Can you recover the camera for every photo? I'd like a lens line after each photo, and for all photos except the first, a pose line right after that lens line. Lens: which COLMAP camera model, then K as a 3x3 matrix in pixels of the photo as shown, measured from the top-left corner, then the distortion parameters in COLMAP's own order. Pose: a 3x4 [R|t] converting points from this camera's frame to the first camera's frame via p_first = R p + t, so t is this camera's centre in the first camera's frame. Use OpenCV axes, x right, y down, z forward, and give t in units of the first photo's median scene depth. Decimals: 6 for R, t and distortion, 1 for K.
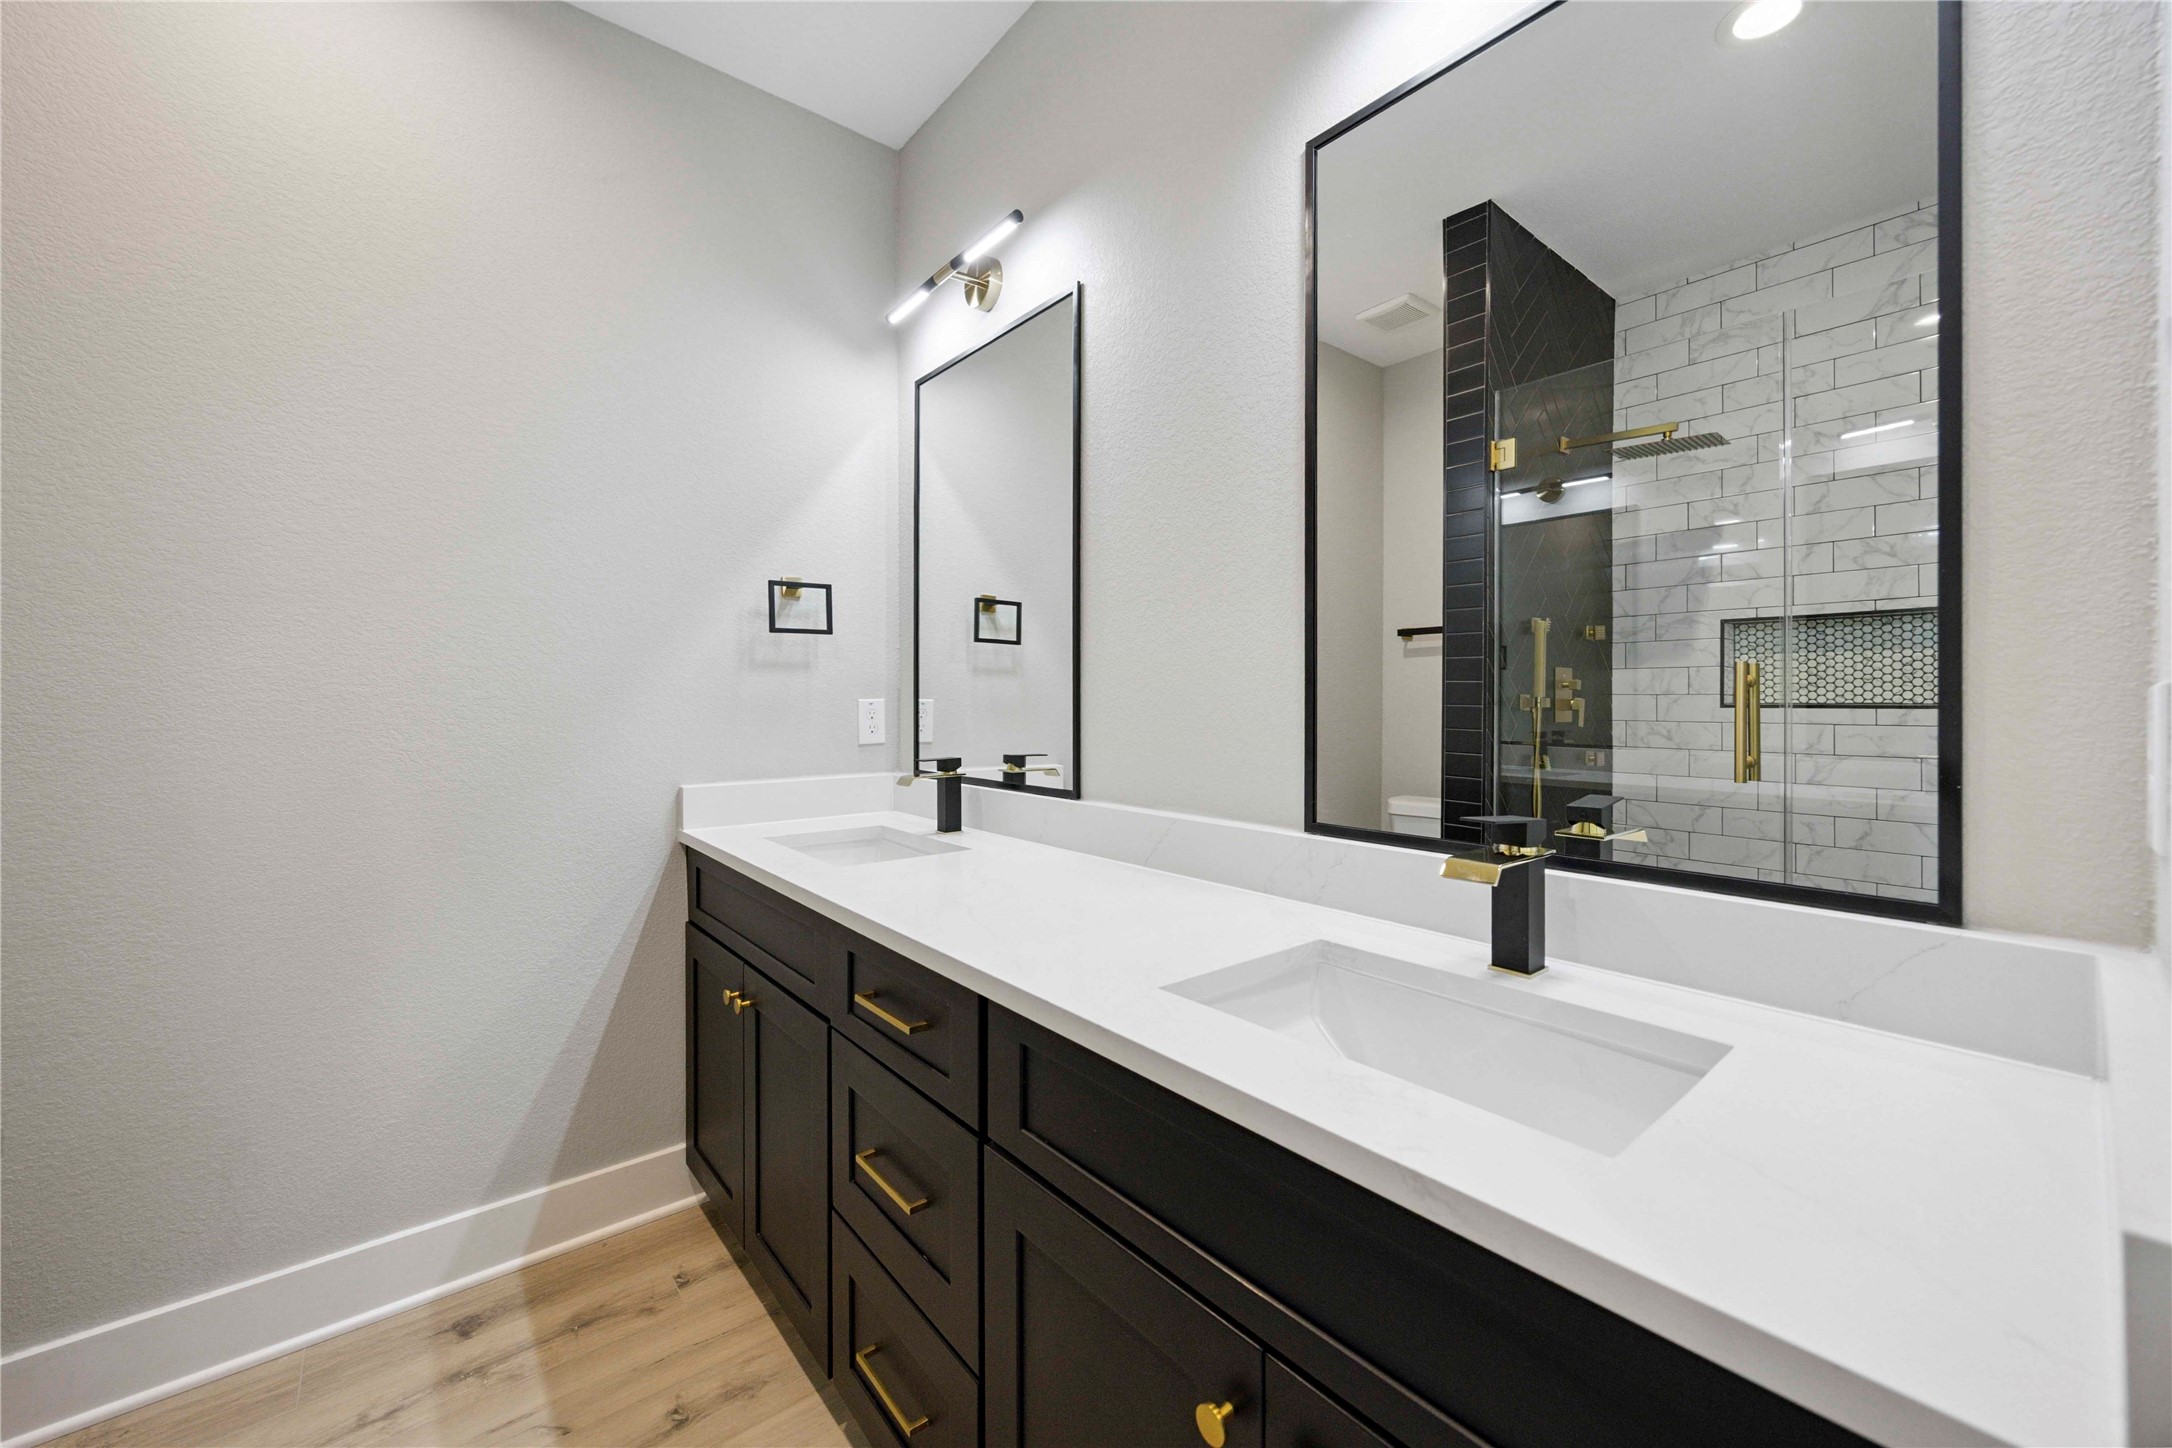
lens RADIAL K [[838.3, 0, 1081.6], [0, 838.3, 715.2], [0, 0, 1]] dist [-0.000558, 0.000030]
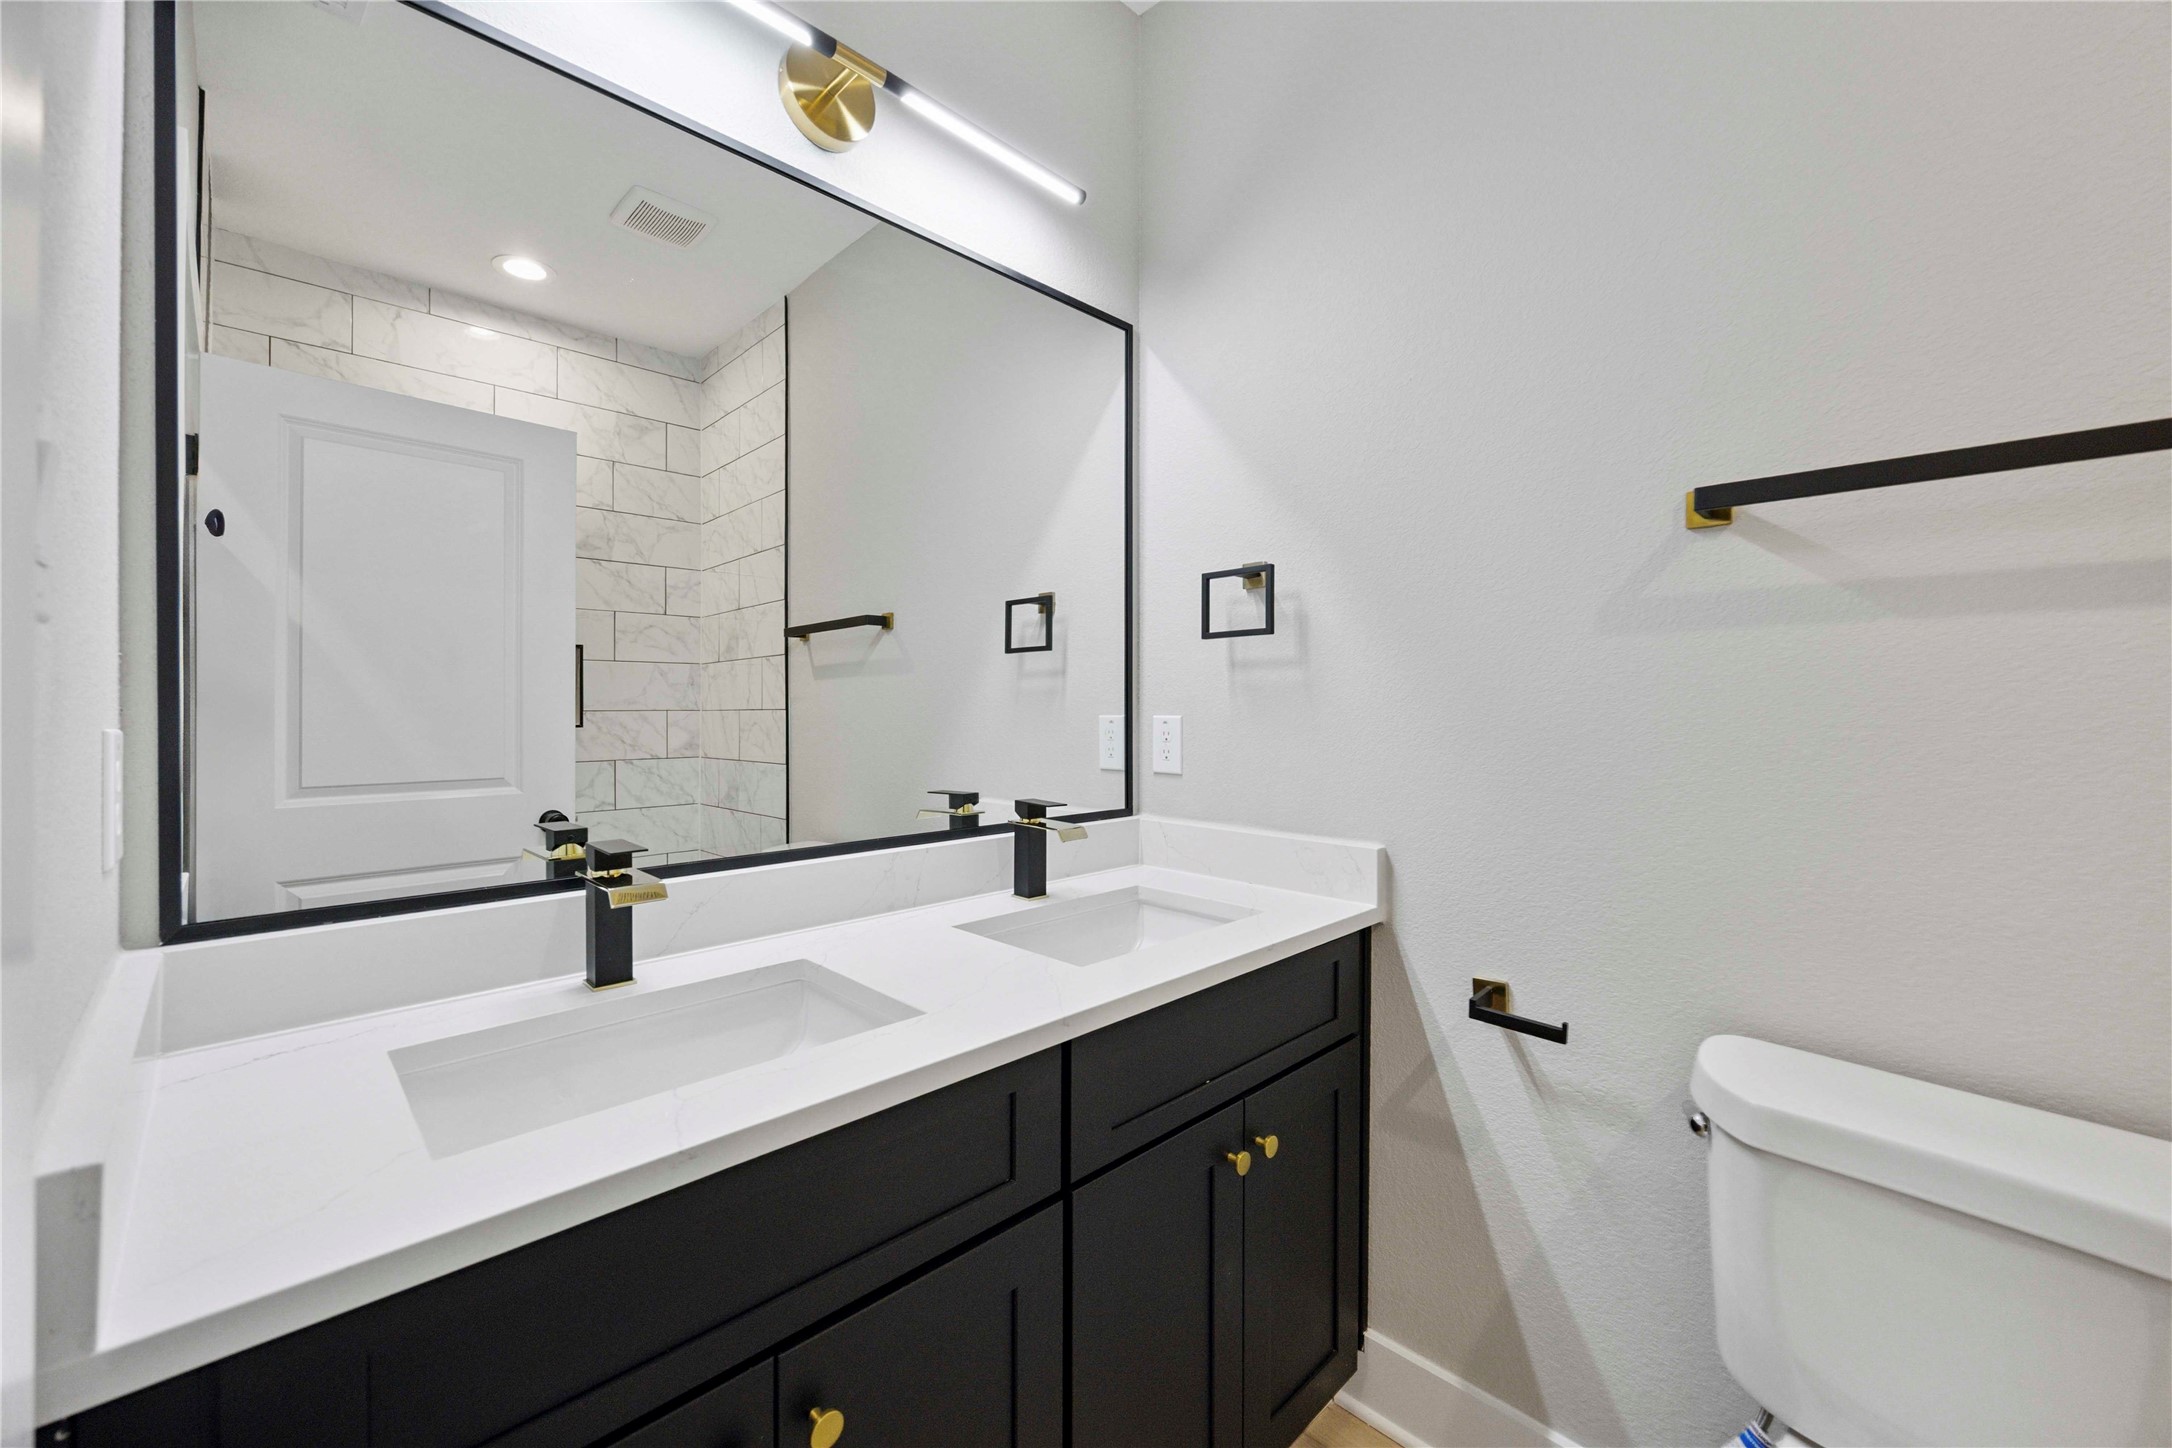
lens RADIAL K [[838.3, 0, 1081.6], [0, 838.3, 715.2], [0, 0, 1]] dist [-0.000558, 0.000030]
pose [[-0.095534, -0.005088, 0.995413, -1.022814], [0.005850, 0.999967, 0.005672, -0.023247], [-0.995409, 0.006365, -0.095502, 1.057311]]
